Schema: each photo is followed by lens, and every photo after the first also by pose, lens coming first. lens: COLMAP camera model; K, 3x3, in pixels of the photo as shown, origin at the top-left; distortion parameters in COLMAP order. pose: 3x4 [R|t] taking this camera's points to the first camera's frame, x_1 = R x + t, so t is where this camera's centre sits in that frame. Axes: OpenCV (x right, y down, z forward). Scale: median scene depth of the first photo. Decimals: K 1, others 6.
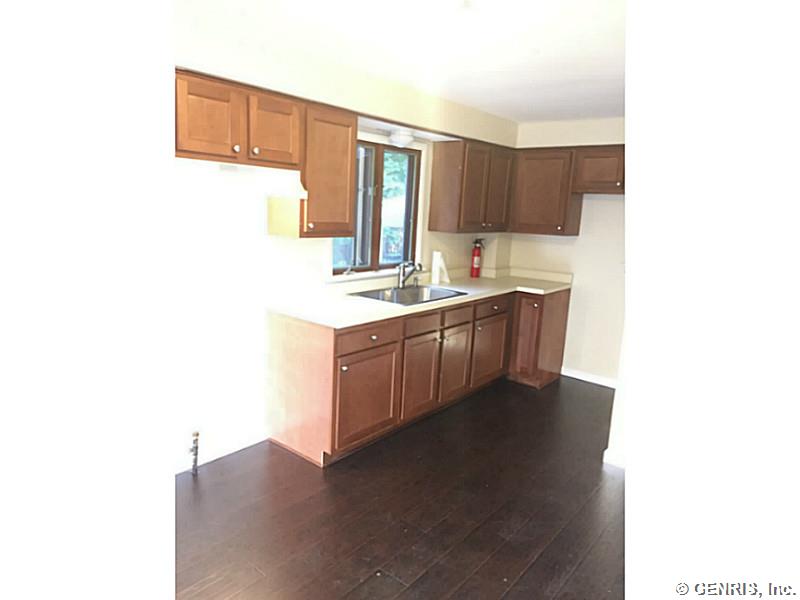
lens RADIAL K [[514.2, 0, 402.1], [0, 514.2, 300.6], [0, 0, 1]] dist [0.045845, 0.000006]
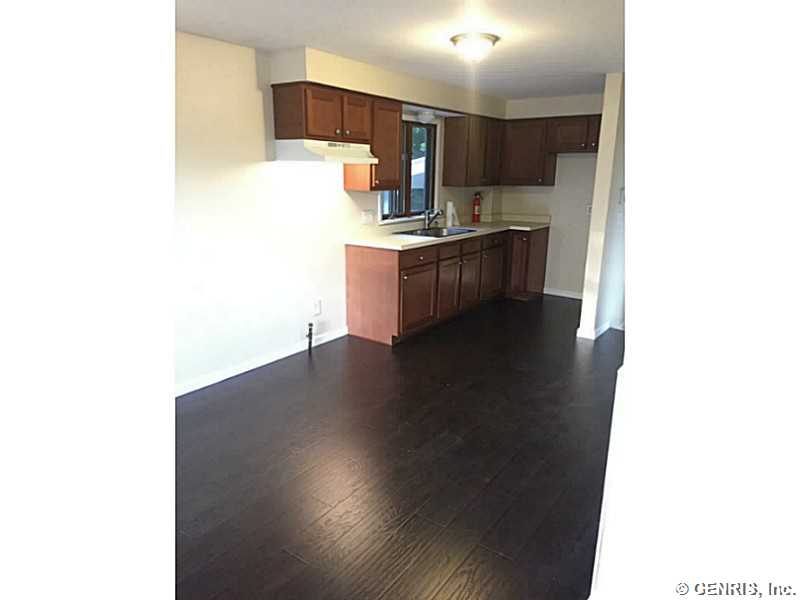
lens RADIAL K [[514.2, 0, 396.6], [0, 514.2, 301.1], [0, 0, 1]] dist [0.045845, 0.000006]
pose [[0.997866, -0.050632, 0.041225, -0.158500], [0.048079, 0.996996, 0.060725, 0.084180], [-0.044176, -0.058613, 0.997303, -0.387092]]
